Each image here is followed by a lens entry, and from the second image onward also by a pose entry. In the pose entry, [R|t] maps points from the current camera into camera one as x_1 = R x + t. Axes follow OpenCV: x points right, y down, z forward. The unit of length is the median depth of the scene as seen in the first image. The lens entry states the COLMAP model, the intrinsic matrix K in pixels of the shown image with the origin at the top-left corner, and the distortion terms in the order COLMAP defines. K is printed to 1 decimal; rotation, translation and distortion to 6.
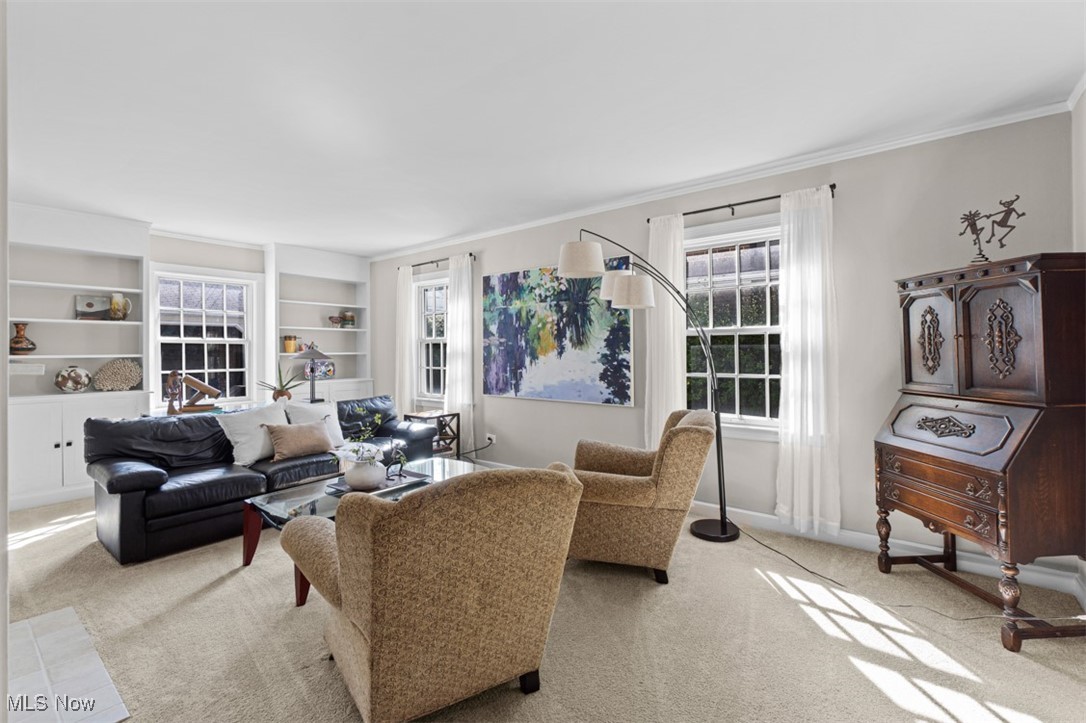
lens RADIAL K [[480.3, 0, 540.9], [0, 480.3, 346.0], [0, 0, 1]] dist [-0.000751, 0.000359]
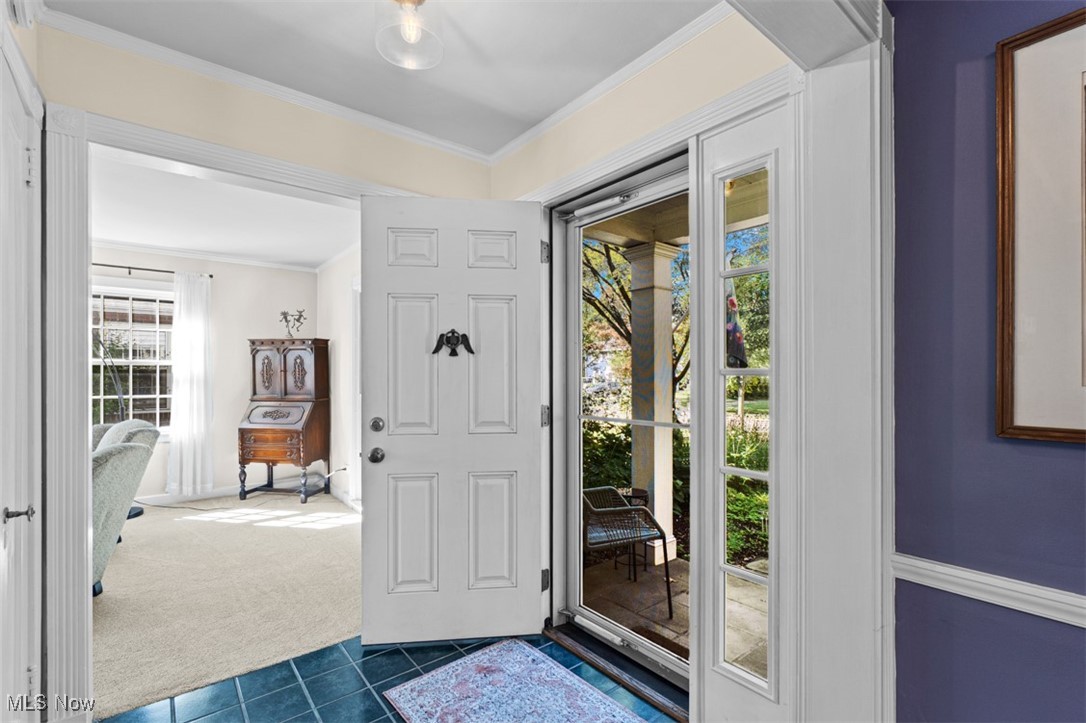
lens RADIAL K [[478.4, 0, 538.6], [0, 478.4, 378.7], [0, 0, 1]] dist [-0.000851, 0.001034]
pose [[0.227276, -0.000022, 0.973830, -0.790358], [-0.008344, 0.999963, 0.001970, 0.000330], [-0.973795, -0.008574, 0.227268, -0.494631]]
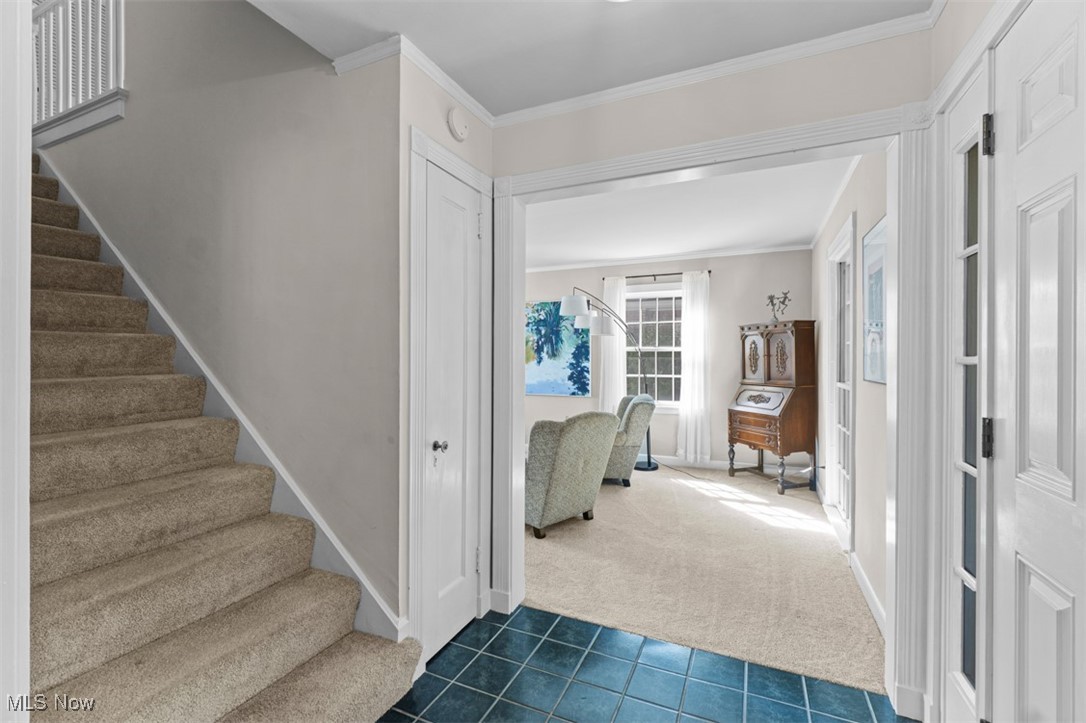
lens RADIAL K [[469.1, 0, 543.0], [0, 469.1, 361.5], [0, 0, 1]] dist [-0.002958, -0.000285]
pose [[0.969457, 0.008760, 0.245103, -0.487316], [-0.011796, 0.999871, 0.010922, -0.004076], [-0.244976, -0.013480, 0.969435, -0.638936]]
